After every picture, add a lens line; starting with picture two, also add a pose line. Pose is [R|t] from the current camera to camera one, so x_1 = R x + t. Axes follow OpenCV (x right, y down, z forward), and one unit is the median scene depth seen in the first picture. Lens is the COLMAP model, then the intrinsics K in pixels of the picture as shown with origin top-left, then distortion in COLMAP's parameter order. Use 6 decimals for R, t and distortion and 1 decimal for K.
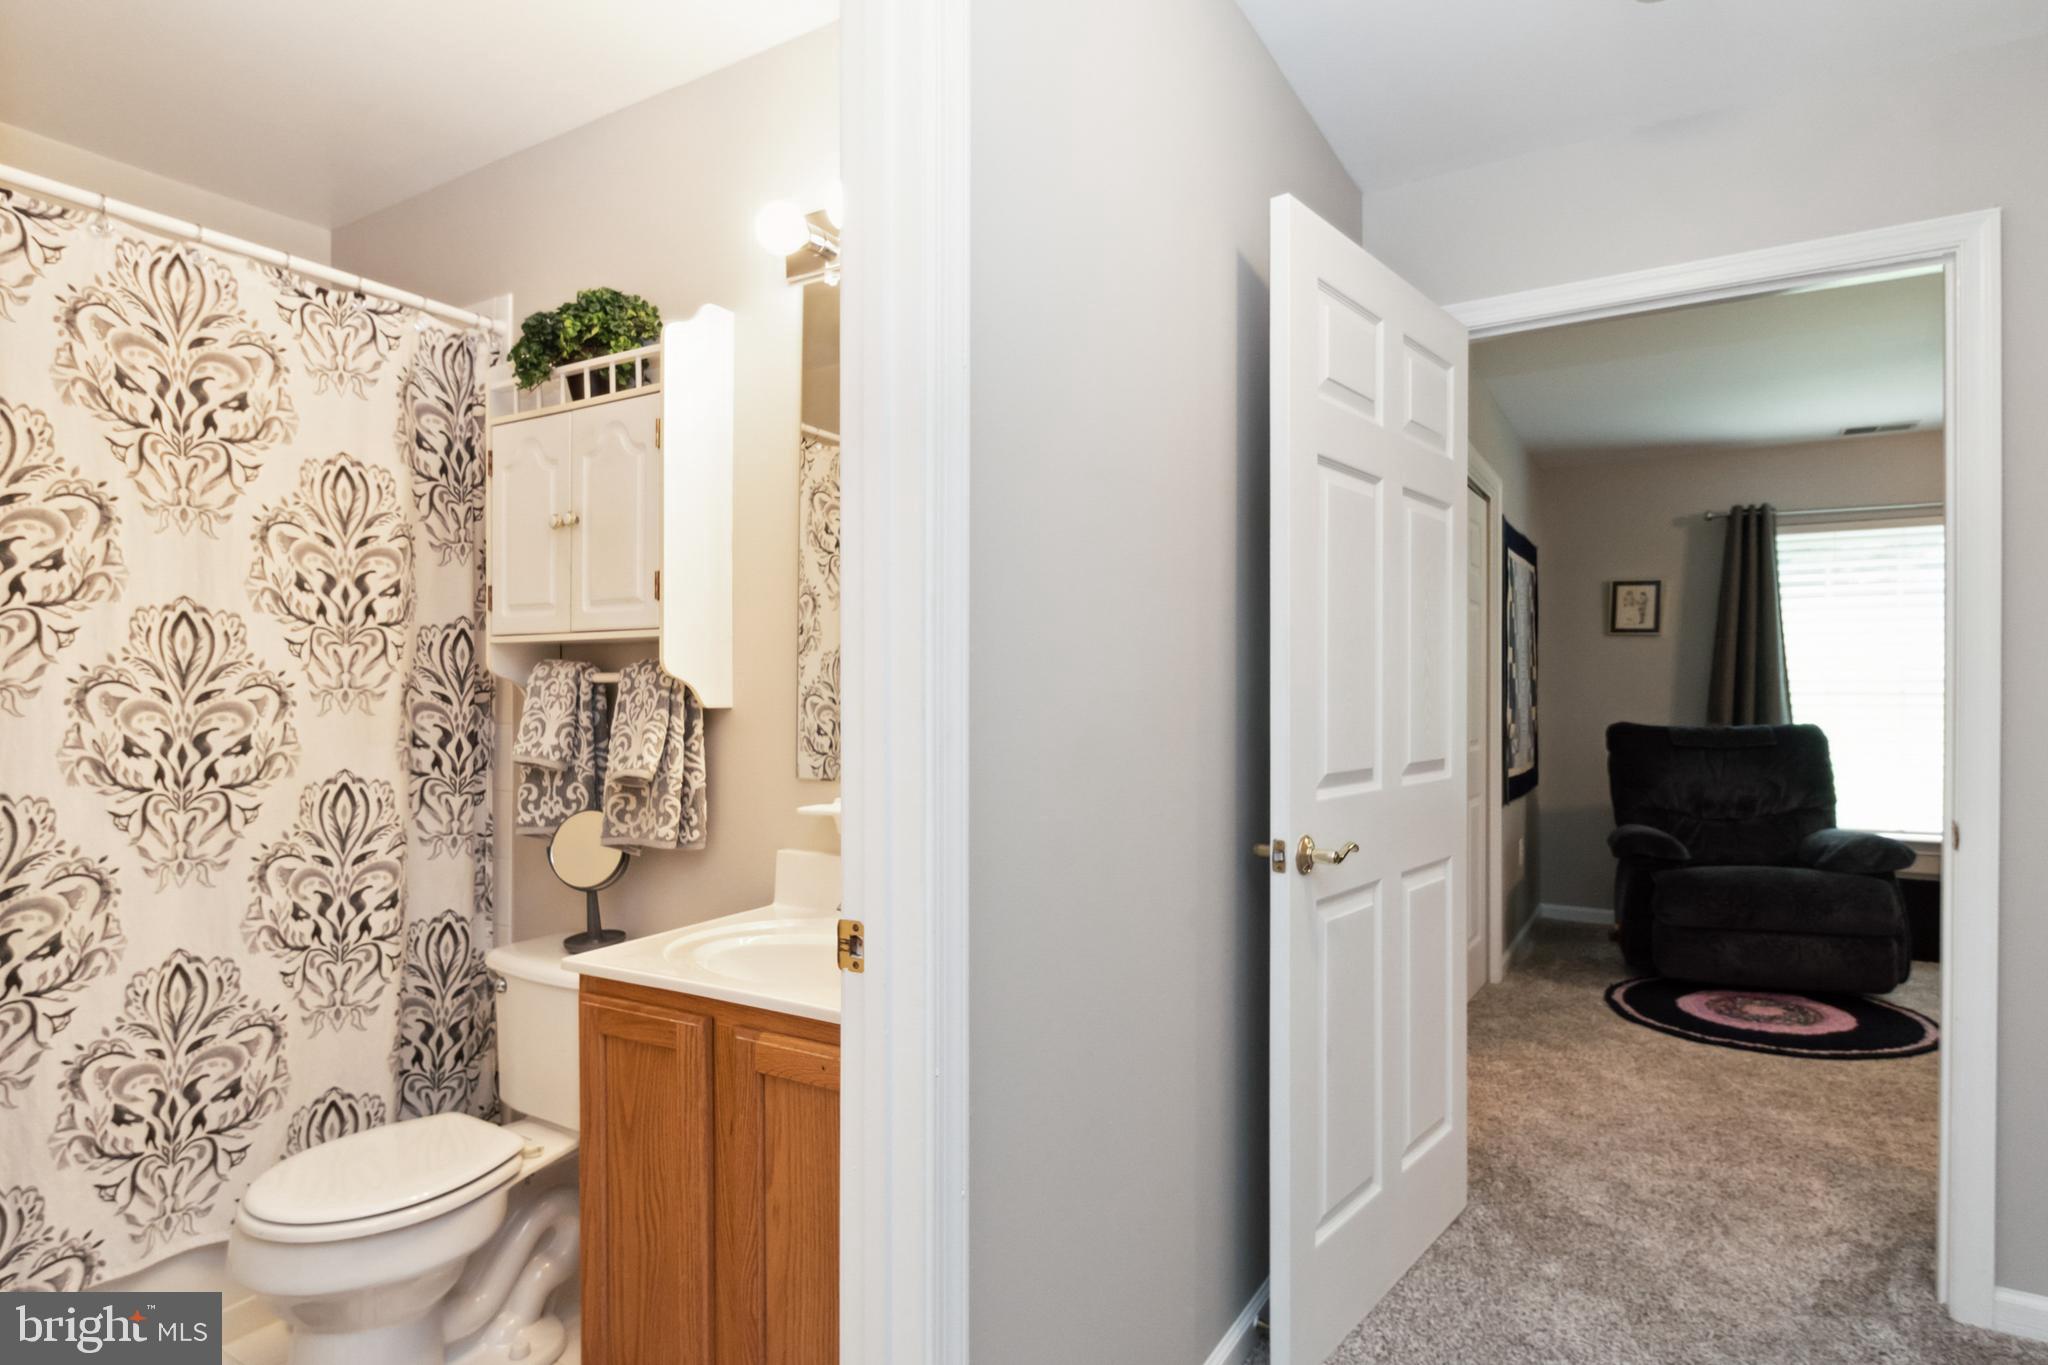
lens RADIAL K [[1105.1, 0, 993.6], [0, 1105.1, 704.5], [0, 0, 1]] dist [0.020896, -0.013596]
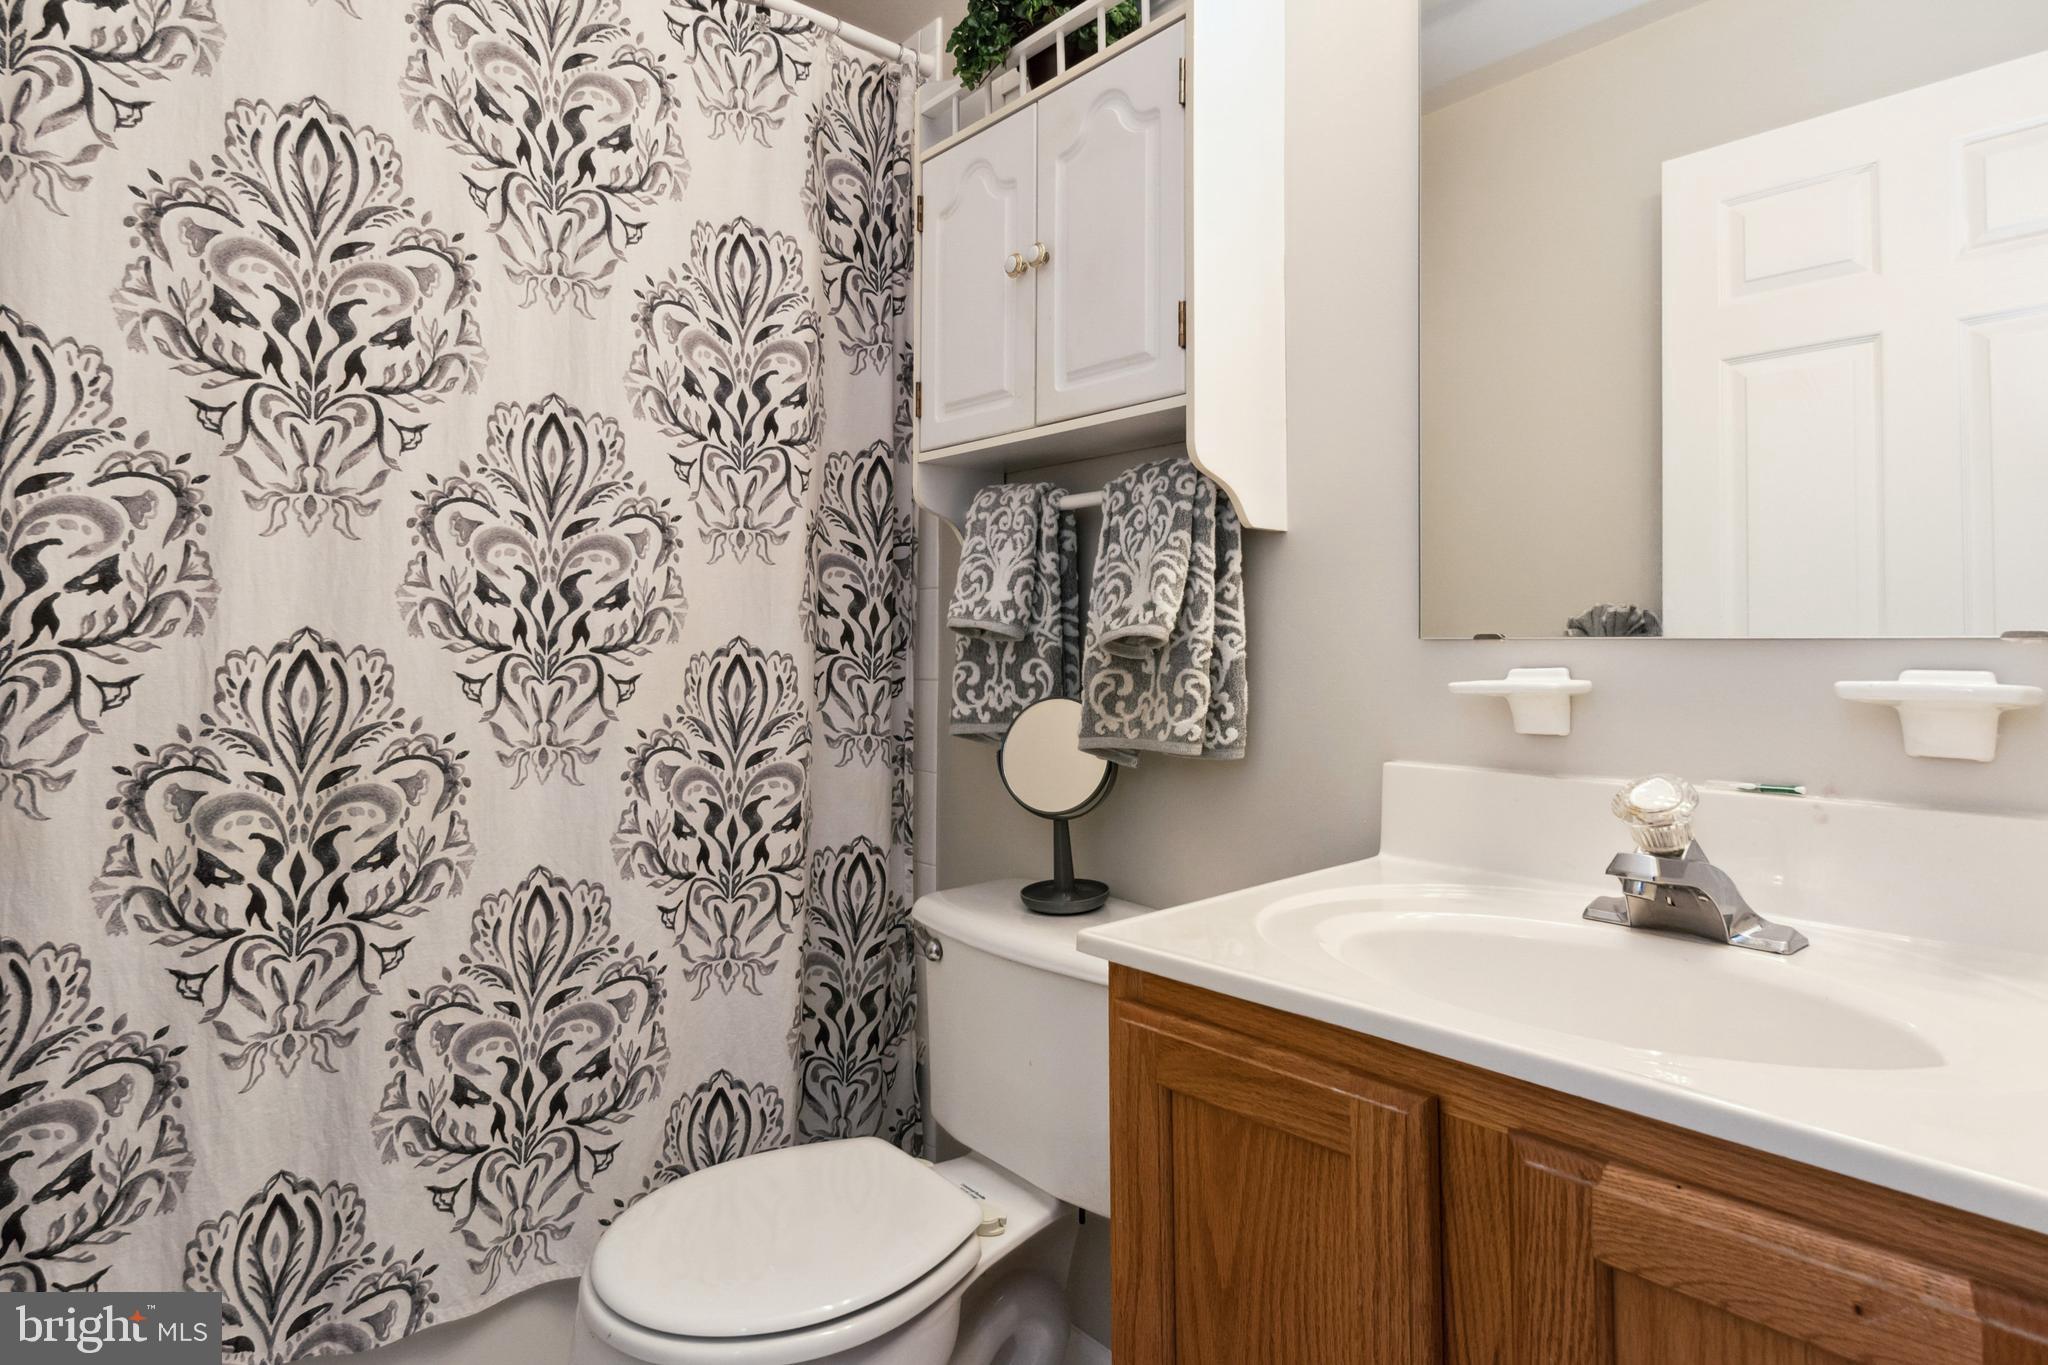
lens RADIAL K [[1105.1, 0, 971.4], [0, 1105.1, 618.8], [0, 0, 1]] dist [0.020896, -0.013596]
pose [[0.946927, -0.008216, -0.321344, -0.215474], [-0.003552, 0.999345, -0.036017, 0.078549], [0.321429, 0.035247, 0.946277, 0.378782]]
